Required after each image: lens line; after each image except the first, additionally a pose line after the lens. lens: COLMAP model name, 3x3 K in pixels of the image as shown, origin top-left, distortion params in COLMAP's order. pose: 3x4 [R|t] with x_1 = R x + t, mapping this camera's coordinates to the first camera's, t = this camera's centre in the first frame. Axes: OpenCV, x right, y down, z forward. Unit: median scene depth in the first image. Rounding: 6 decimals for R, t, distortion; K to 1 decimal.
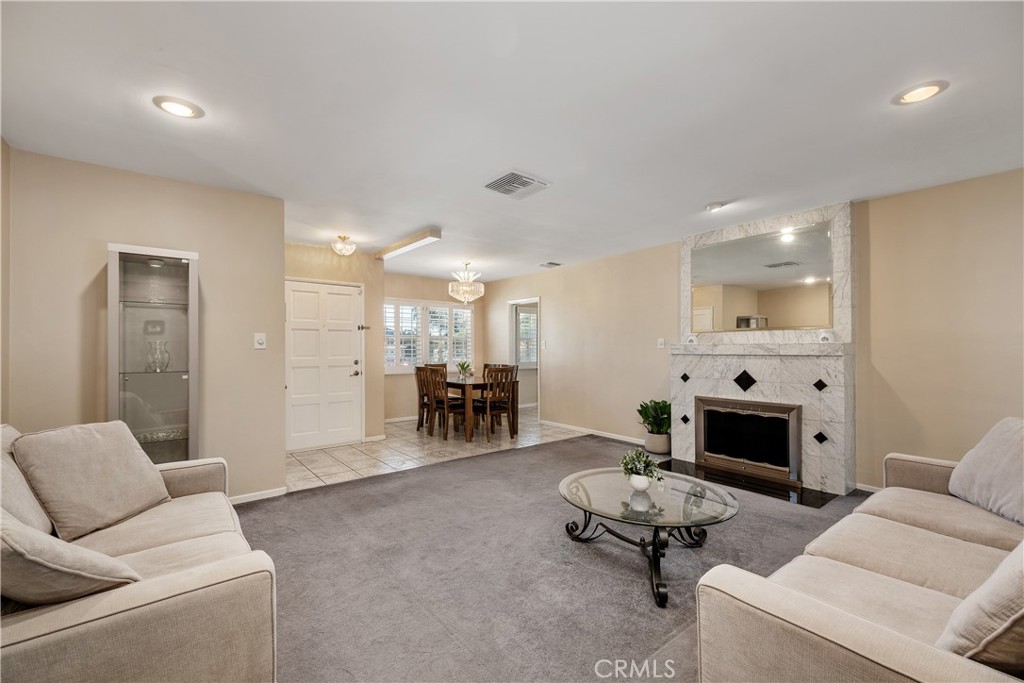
lens RADIAL K [[447.1, 0, 518.0], [0, 447.1, 342.8], [0, 0, 1]] dist [-0.001953, -0.000595]
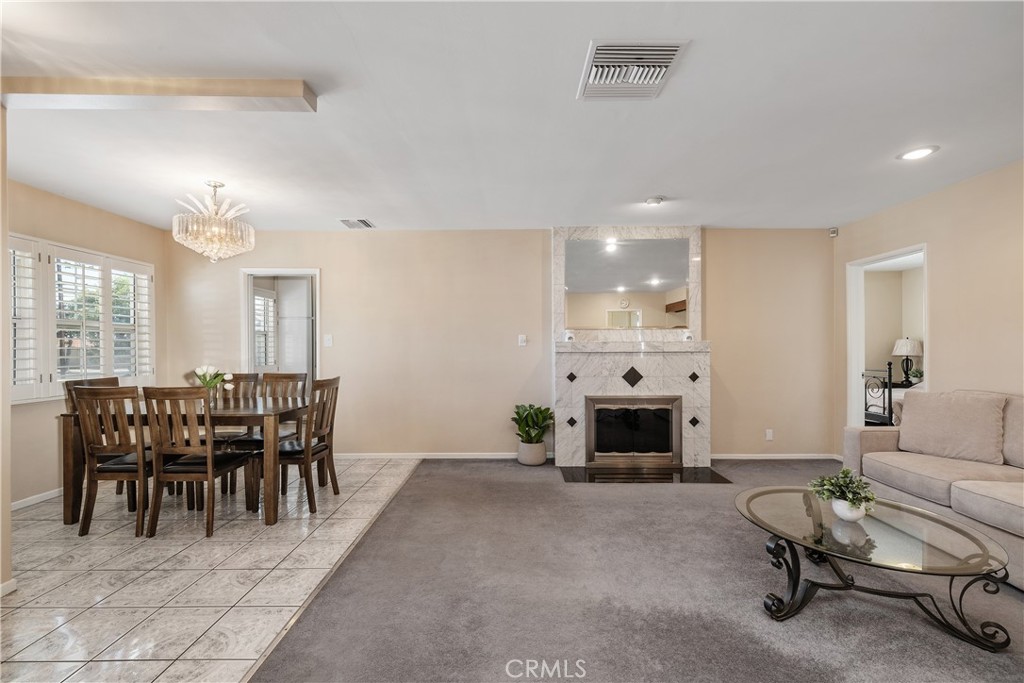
lens RADIAL K [[407.3, 0, 515.8], [0, 407.3, 346.1], [0, 0, 1]] dist [-0.009057, -0.000069]
pose [[0.616644, 0.002156, 0.787239, -0.386327], [-0.010168, 0.999935, 0.005225, 0.010851], [-0.787176, -0.011227, 0.616626, 0.603642]]
